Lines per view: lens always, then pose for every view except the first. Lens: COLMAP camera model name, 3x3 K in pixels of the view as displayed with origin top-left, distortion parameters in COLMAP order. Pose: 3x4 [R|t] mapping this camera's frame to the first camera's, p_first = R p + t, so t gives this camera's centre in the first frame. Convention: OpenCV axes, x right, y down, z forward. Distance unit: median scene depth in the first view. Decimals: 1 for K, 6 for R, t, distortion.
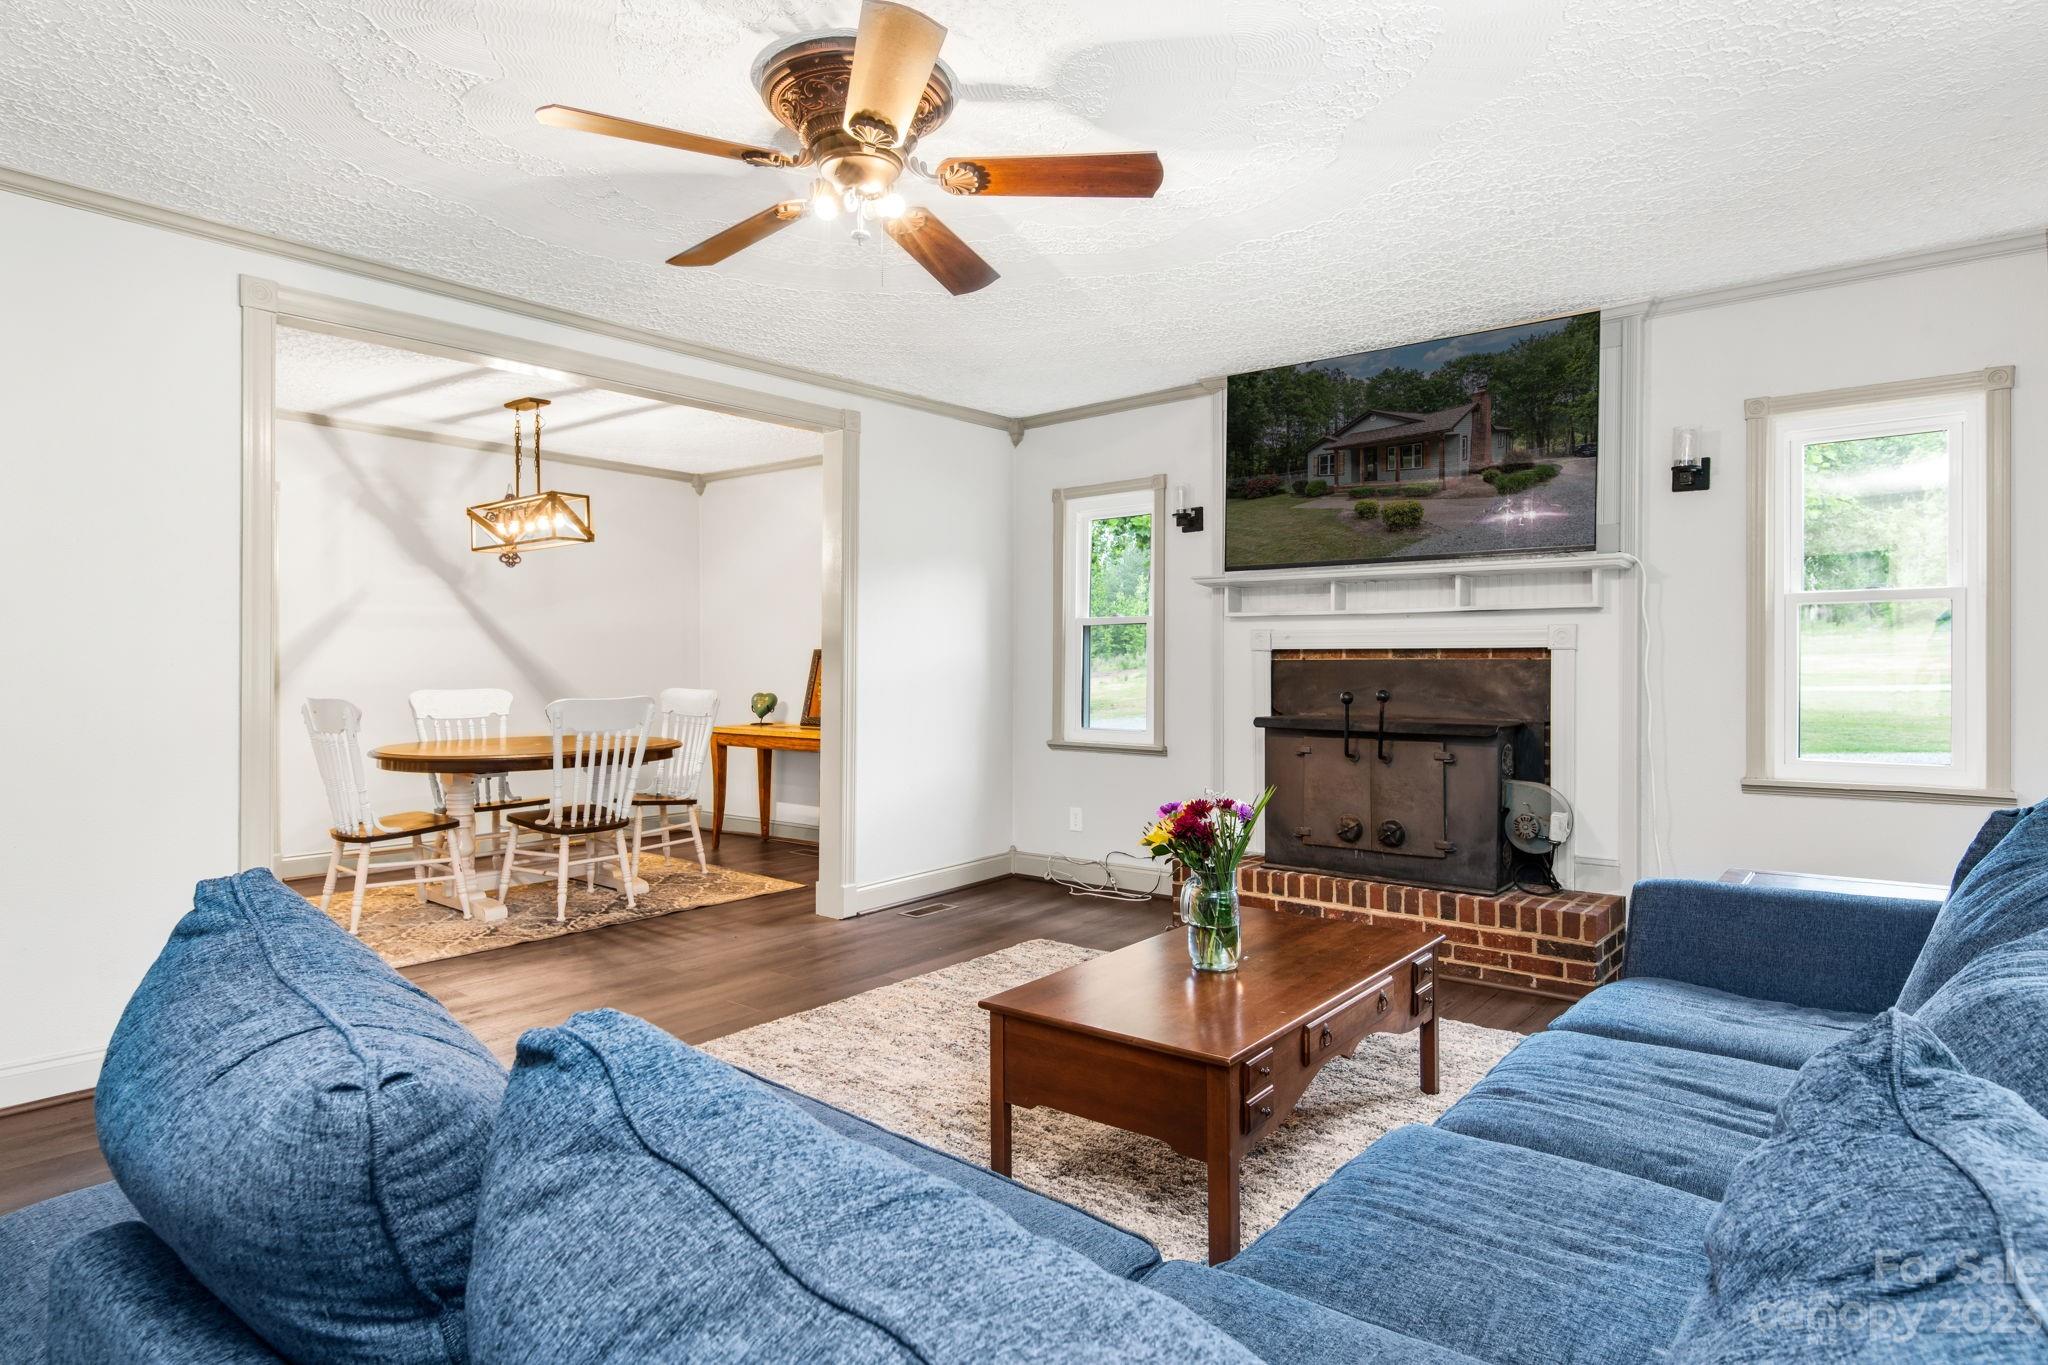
lens RADIAL K [[1137.7, 0, 971.5], [0, 1137.7, 687.6], [0, 0, 1]] dist [0.045809, -0.048954]
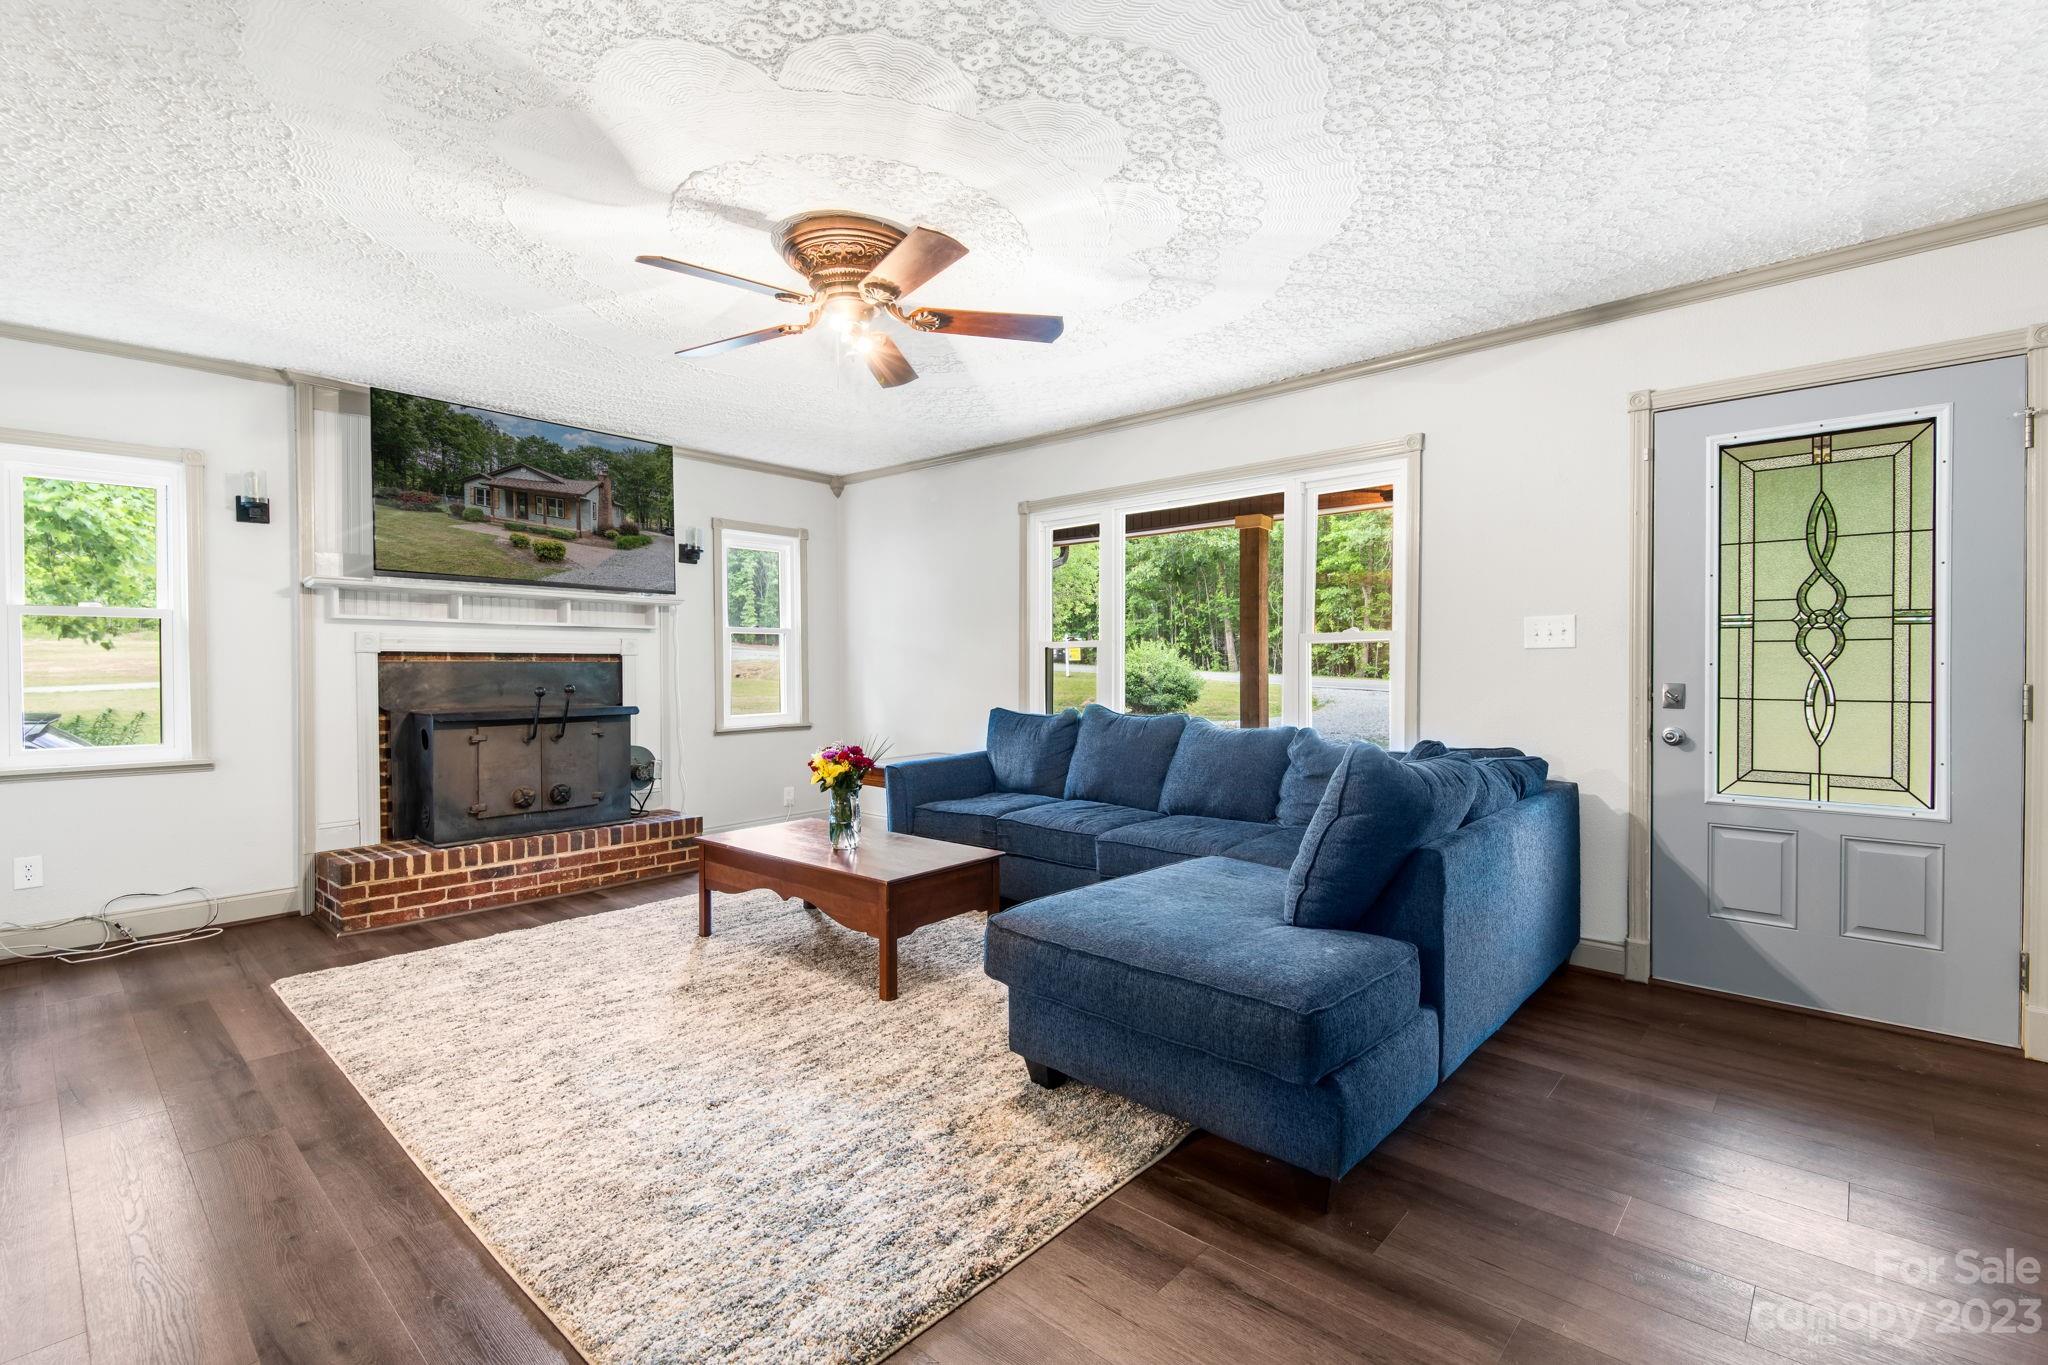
lens RADIAL K [[914.9, 0, 1024.0], [0, 914.9, 682.5], [0, 0, 1]] dist [-0.015117, -0.000060]
pose [[-0.000089, -0.005767, 0.999983, -0.657653], [0.036365, 0.999322, 0.005766, 0.013698], [-0.999339, 0.036365, 0.000121, 0.456891]]
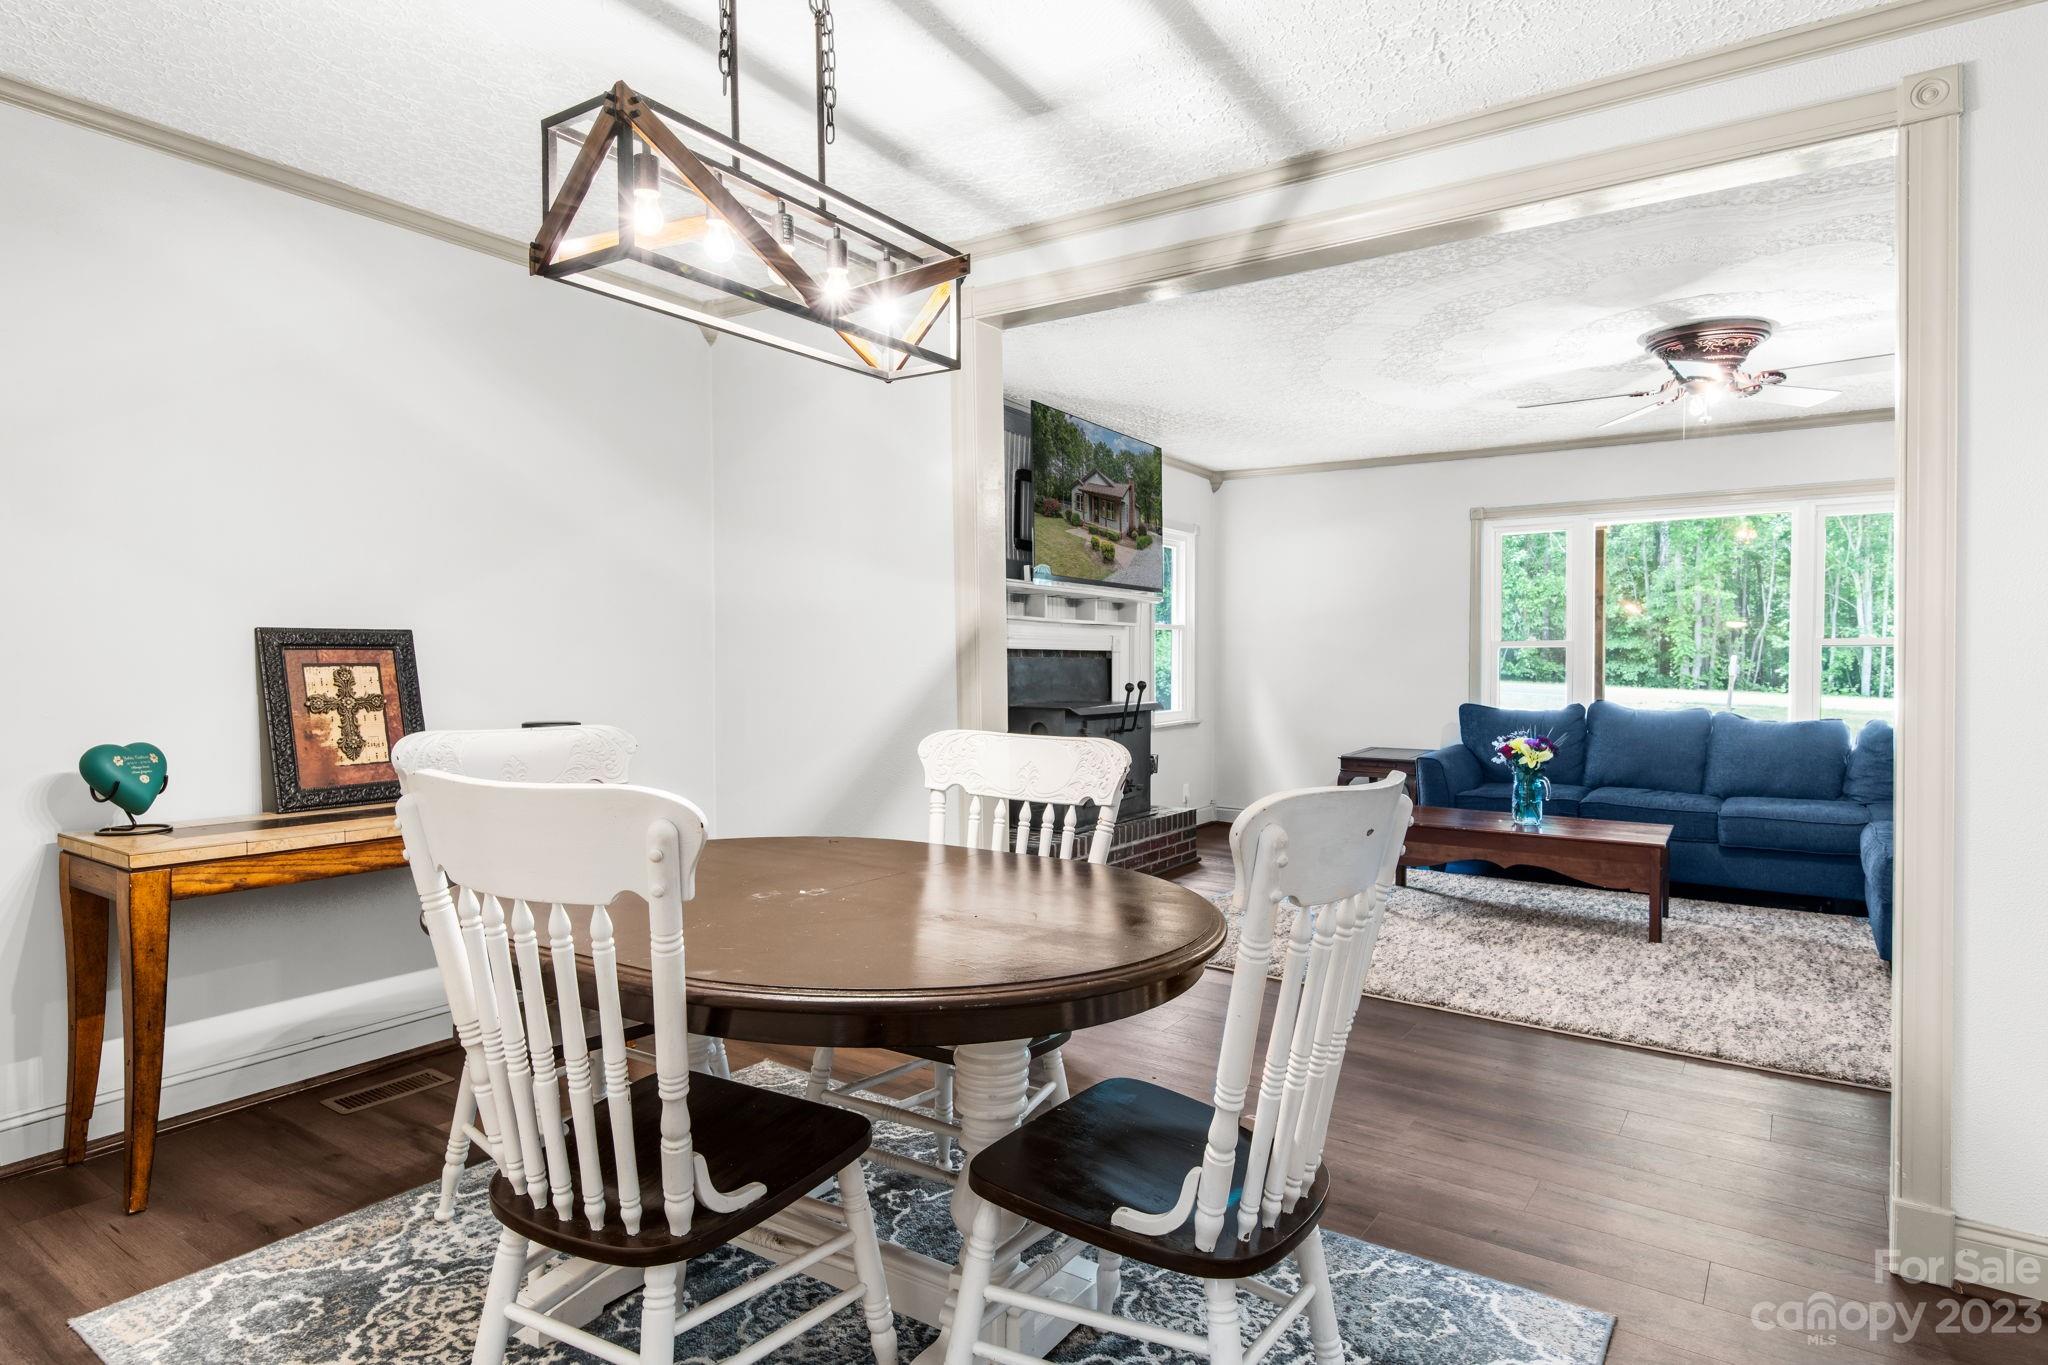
lens RADIAL K [[1137.7, 0, 971.5], [0, 1137.7, 687.6], [0, 0, 1]] dist [0.045809, -0.048954]
pose [[-0.107310, -0.016354, 0.994091, -0.947487], [0.031412, 0.999310, 0.019831, -0.020996], [-0.993729, 0.033355, -0.106723, 1.295382]]
